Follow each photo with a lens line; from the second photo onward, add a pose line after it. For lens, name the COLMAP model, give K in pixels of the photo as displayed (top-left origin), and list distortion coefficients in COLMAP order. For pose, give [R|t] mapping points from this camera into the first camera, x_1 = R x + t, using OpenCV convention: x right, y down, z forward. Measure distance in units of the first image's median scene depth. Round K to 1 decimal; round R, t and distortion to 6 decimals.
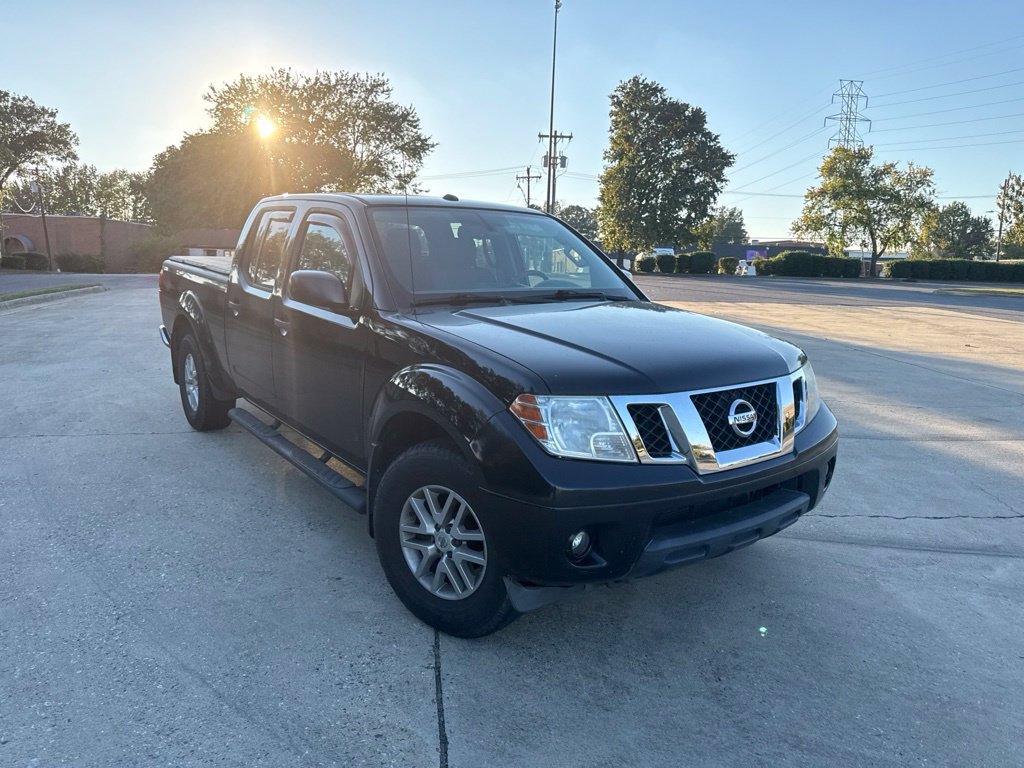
lens RADIAL K [[715.0, 0, 514.2], [0, 715.0, 391.0], [0, 0, 1]] dist [0.050072, -0.069394]
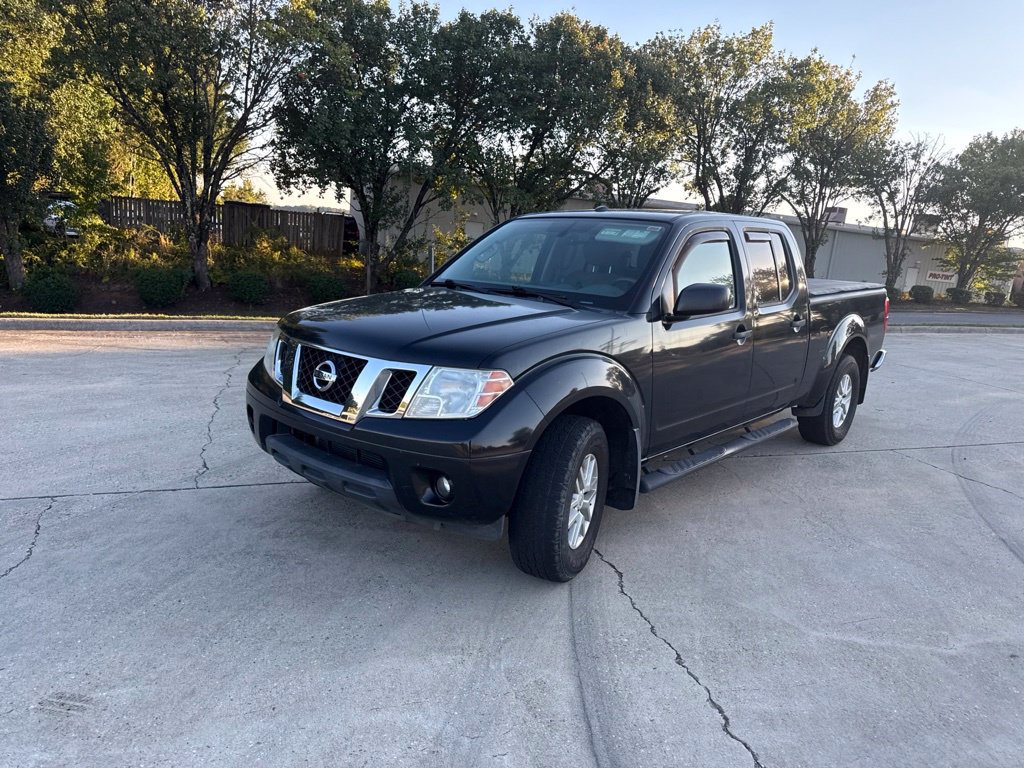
lens RADIAL K [[715.0, 0, 514.2], [0, 715.0, 391.0], [0, 0, 1]] dist [0.050072, -0.069394]
pose [[0.202996, 0.182715, -0.961981, 0.077234], [-0.240762, 0.961589, 0.131836, -0.008666], [0.949119, 0.204846, 0.239189, 0.050701]]
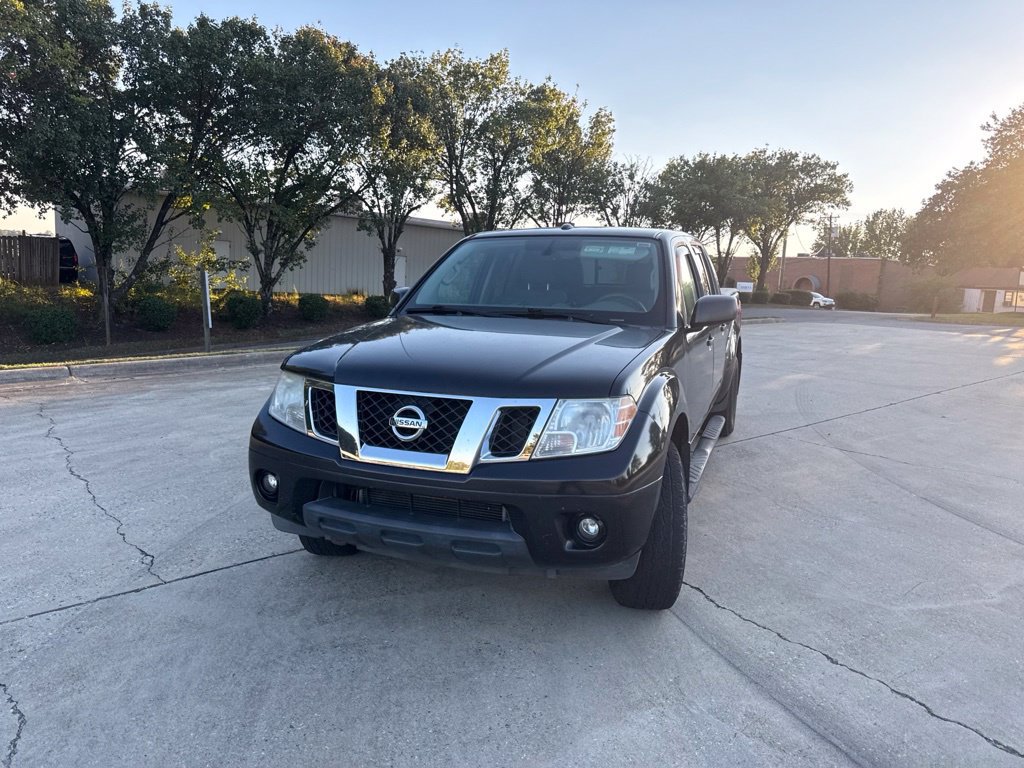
lens RADIAL K [[715.0, 0, 514.0], [0, 715.0, 384.8], [0, 0, 1]] dist [0.044298, -0.056493]
pose [[0.534746, 0.119166, -0.836568, 0.063071], [-0.171140, 0.984763, 0.030880, -0.003791], [0.827501, 0.126657, 0.546992, 0.027372]]
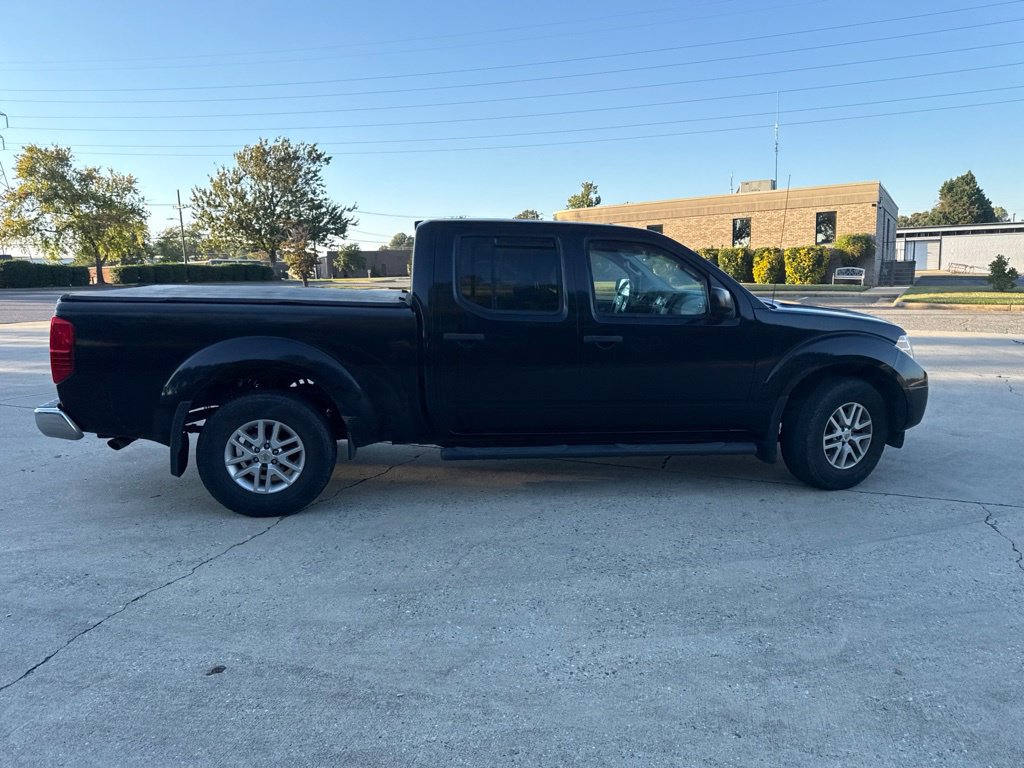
lens RADIAL K [[713.8, 0, 515.4], [0, 713.8, 403.5], [0, 0, 1]] dist [0.045033, -0.068594]
pose [[0.484344, -0.194908, 0.852890, -0.101066], [0.184966, 0.975645, 0.117921, -0.011224], [-0.855101, 0.100642, 0.508599, 0.041368]]
